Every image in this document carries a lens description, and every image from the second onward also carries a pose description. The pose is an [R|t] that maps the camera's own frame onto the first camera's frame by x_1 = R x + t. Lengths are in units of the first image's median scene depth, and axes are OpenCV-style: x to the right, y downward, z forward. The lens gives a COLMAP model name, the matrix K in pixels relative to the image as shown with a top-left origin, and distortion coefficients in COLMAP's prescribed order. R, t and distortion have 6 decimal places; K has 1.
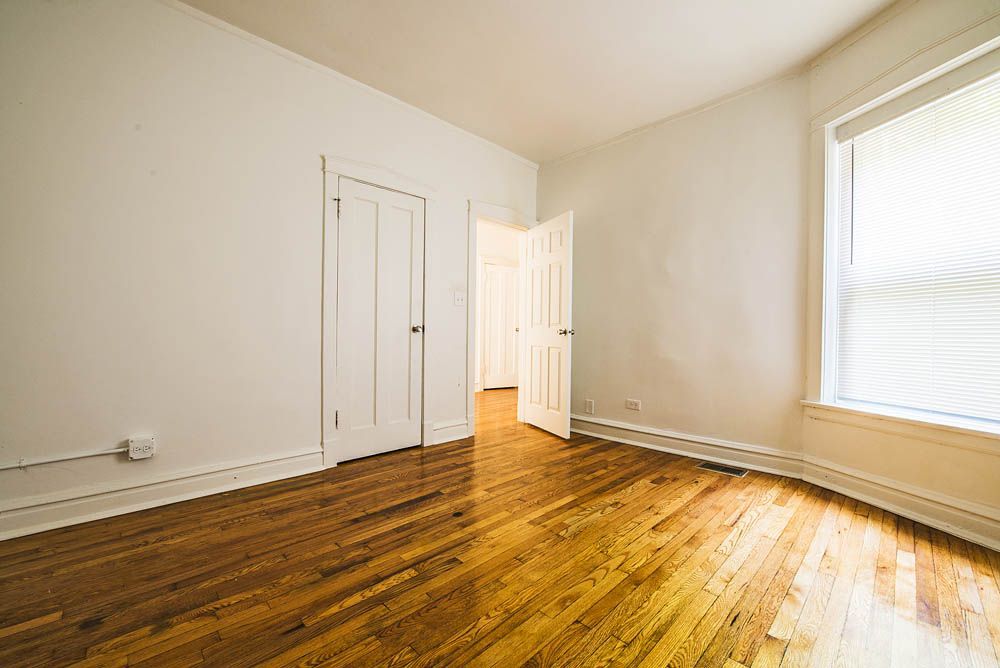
lens RADIAL K [[399.7, 0, 498.2], [0, 399.7, 333.9], [0, 0, 1]] dist [-0.014341, -0.003403]
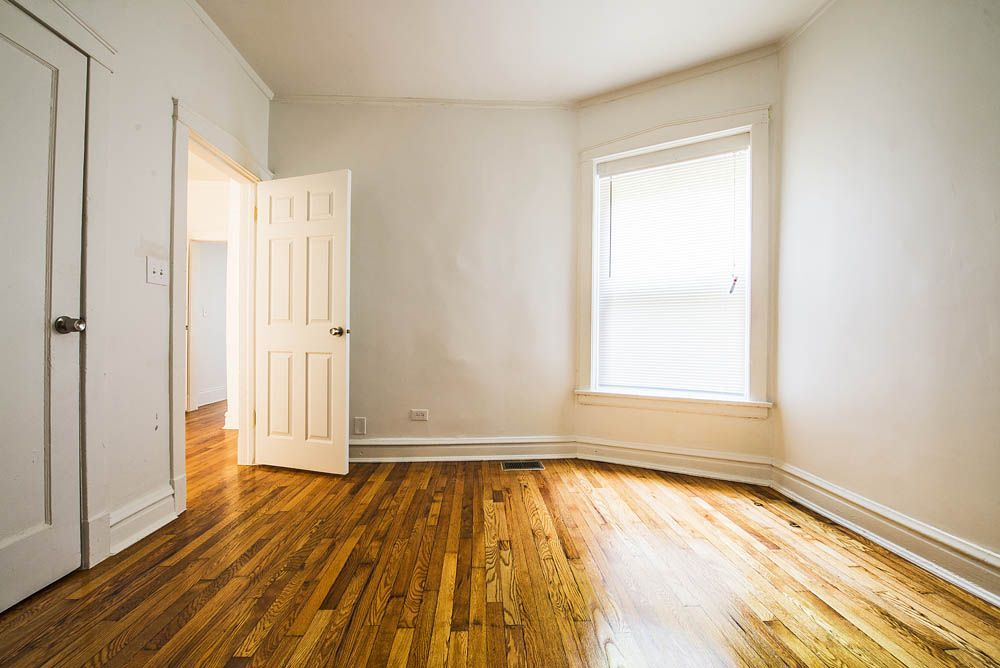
lens RADIAL K [[399.7, 0, 498.2], [0, 399.7, 333.9], [0, 0, 1]] dist [-0.014341, -0.003403]
pose [[0.659180, -0.006115, 0.751961, -0.262906], [0.002157, 0.999978, 0.006241, -0.005353], [-0.751982, -0.002493, 0.659178, 0.391968]]
